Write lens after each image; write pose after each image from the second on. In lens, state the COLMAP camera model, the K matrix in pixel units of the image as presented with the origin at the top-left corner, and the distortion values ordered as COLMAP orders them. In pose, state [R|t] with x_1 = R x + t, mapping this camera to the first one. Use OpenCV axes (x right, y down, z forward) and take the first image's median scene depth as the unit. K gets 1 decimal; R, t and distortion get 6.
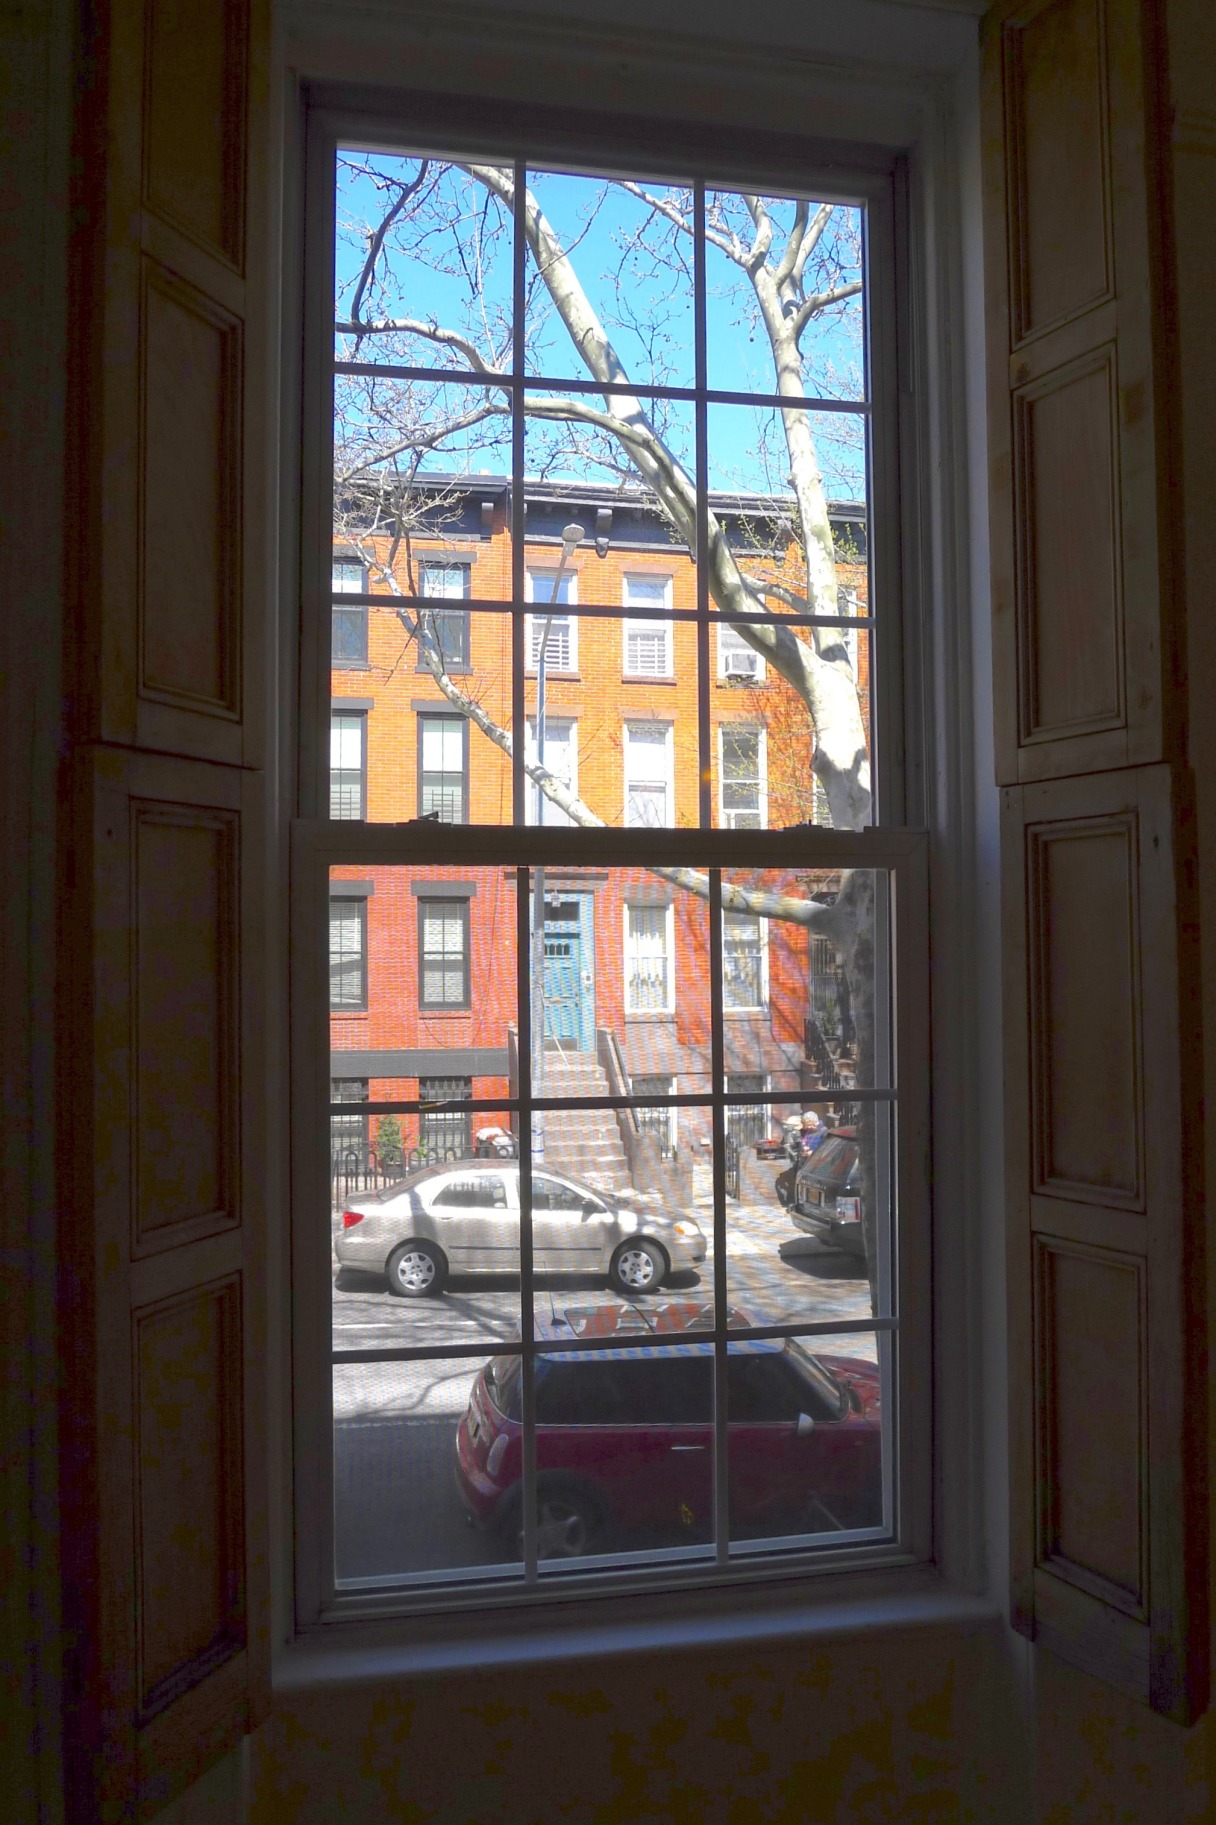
lens RADIAL K [[1292.7, 0, 609.5], [0, 1292.7, 910.2], [0, 0, 1]] dist [-0.011081, -0.001265]
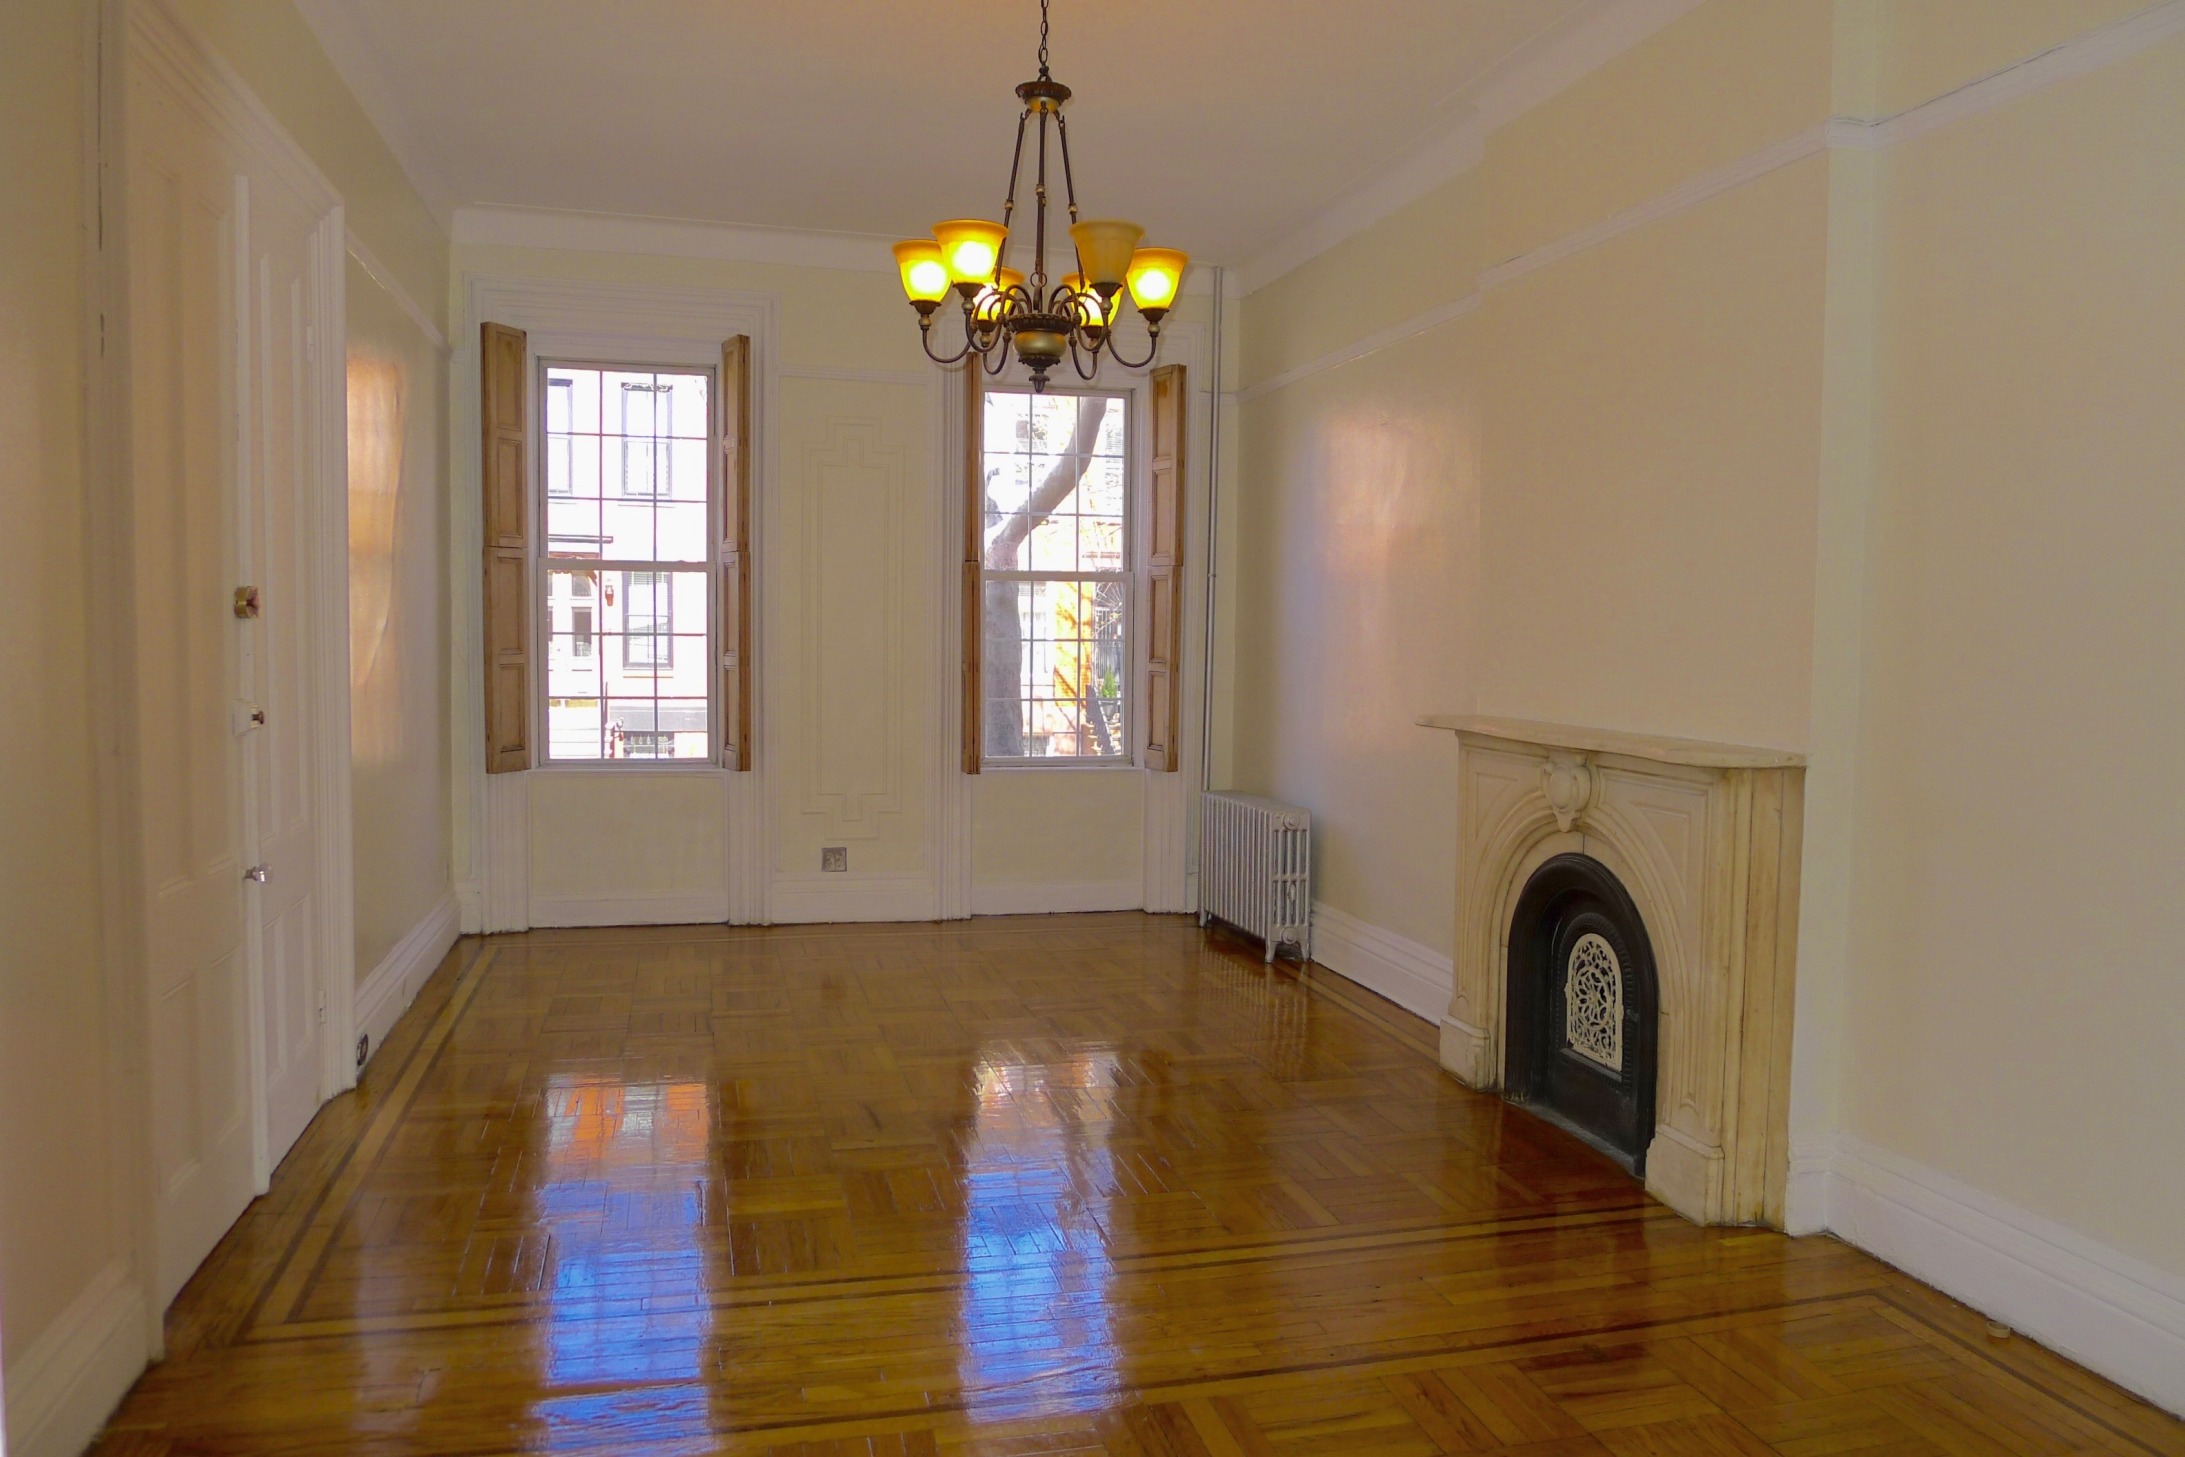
lens RADIAL K [[1547.7, 0, 1088.1], [0, 1547.7, 730.7], [0, 0, 1]] dist [-0.011081, -0.001265]
pose [[0.998447, 0.021452, 0.051408, 1.038340], [-0.026399, 0.994880, 0.097555, -0.044224], [-0.049052, -0.098760, 0.993902, -3.293381]]
